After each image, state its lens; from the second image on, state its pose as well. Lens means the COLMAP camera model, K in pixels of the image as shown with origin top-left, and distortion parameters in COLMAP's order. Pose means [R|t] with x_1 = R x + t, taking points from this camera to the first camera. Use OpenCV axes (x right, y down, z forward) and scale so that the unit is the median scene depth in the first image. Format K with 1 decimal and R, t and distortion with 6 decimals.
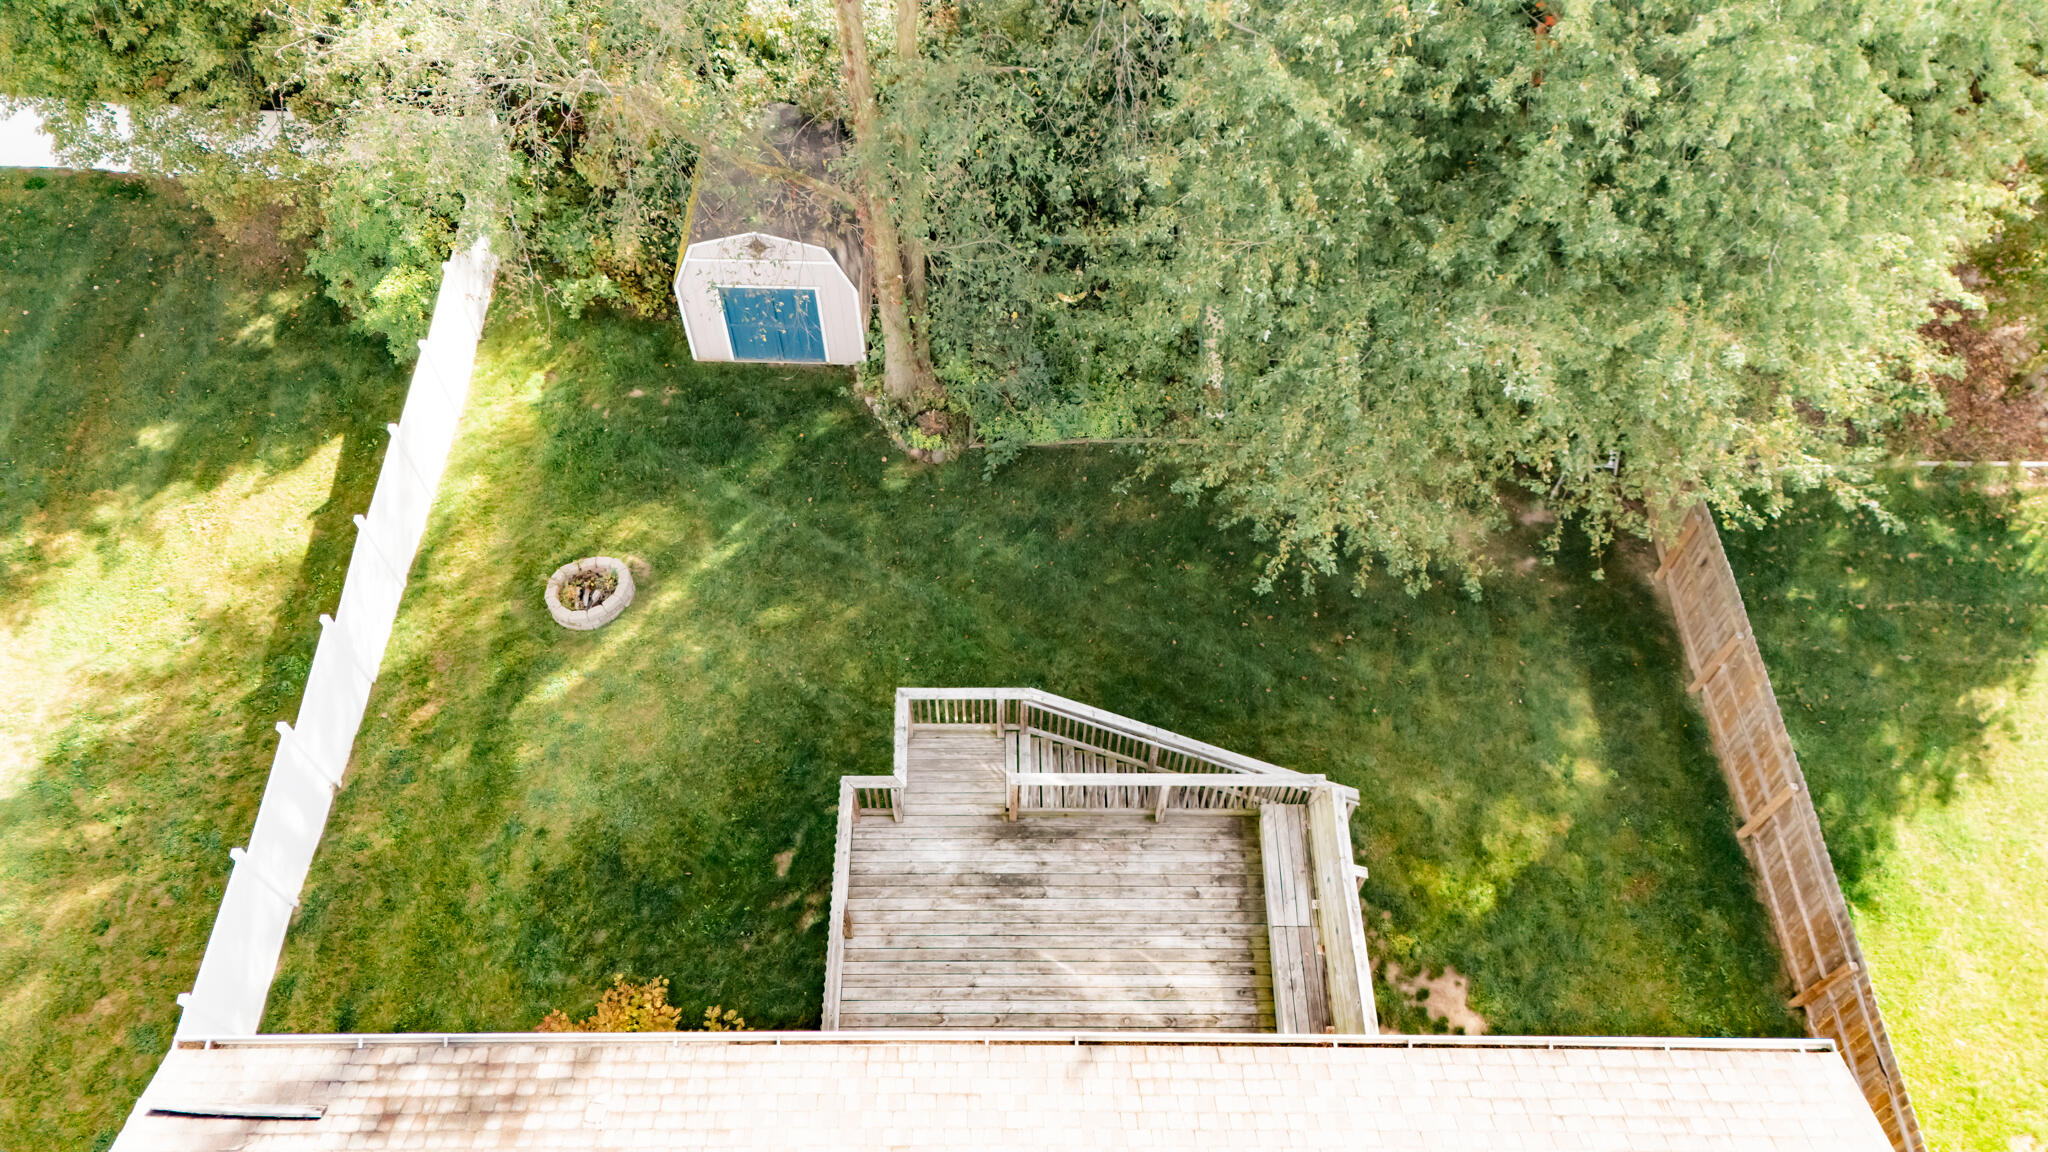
lens RADIAL K [[1512.1, 0, 1013.6], [0, 1512.1, 578.3], [0, 0, 1]] dist [0.021220, 0.001298]
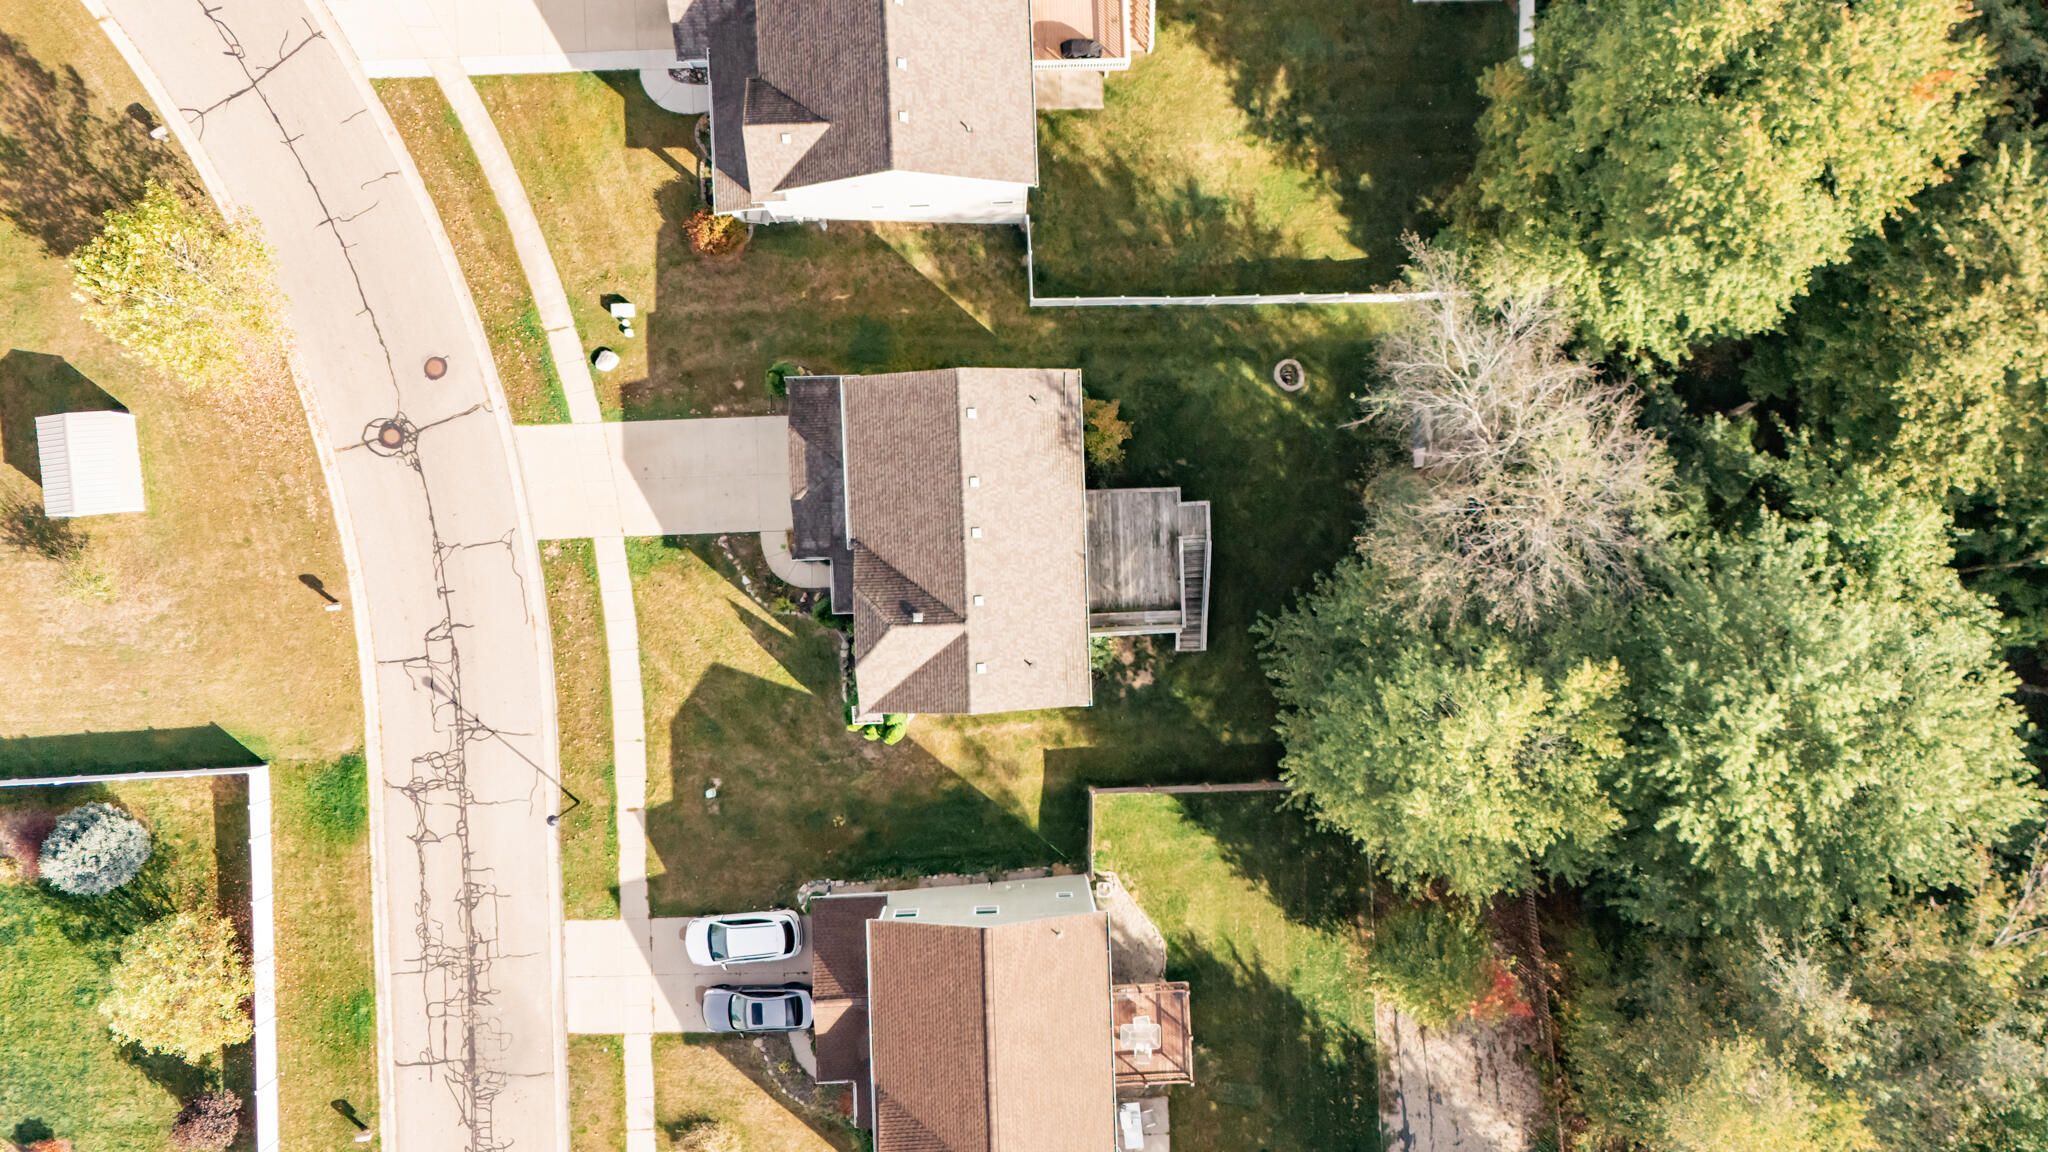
lens RADIAL K [[1512.1, 0, 1013.6], [0, 1512.1, 578.3], [0, 0, 1]] dist [0.021220, 0.001298]
pose [[0.033359, 0.999233, 0.020484, 0.007287], [-0.854932, 0.017914, 0.518431, -0.980752], [0.517666, -0.034807, 0.854874, -1.590436]]
